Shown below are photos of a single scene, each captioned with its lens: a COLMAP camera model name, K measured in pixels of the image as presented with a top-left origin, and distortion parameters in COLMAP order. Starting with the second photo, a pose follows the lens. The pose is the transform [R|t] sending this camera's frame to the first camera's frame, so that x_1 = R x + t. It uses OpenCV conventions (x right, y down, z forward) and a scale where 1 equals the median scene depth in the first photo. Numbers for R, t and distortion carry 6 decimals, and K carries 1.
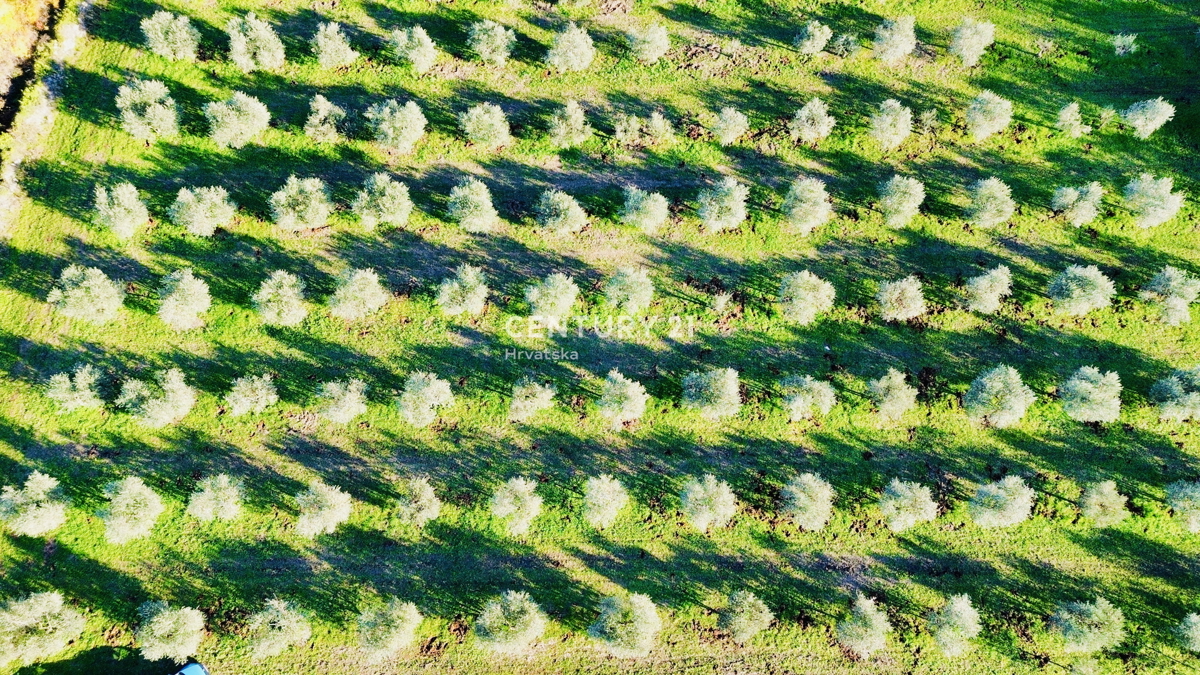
lens RADIAL K [[845.2, 0, 602.6], [0, 845.2, 341.1], [0, 0, 1]] dist [0.086278, -0.090016]
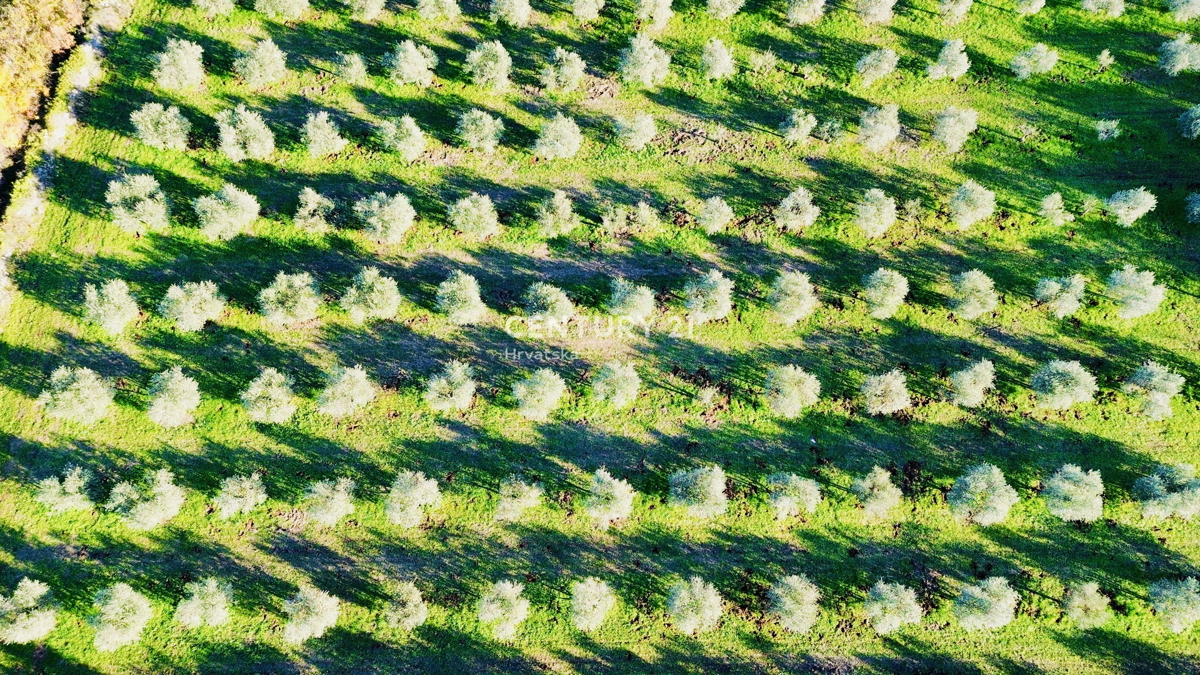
lens RADIAL K [[845.2, 0, 602.6], [0, 845.2, 341.1], [0, 0, 1]] dist [0.086278, -0.090016]
pose [[0.999990, -0.004421, 0.001089, 0.014237], [0.004423, 0.999990, -0.001030, -0.108923], [-0.001084, 0.001035, 0.999999, -0.006984]]
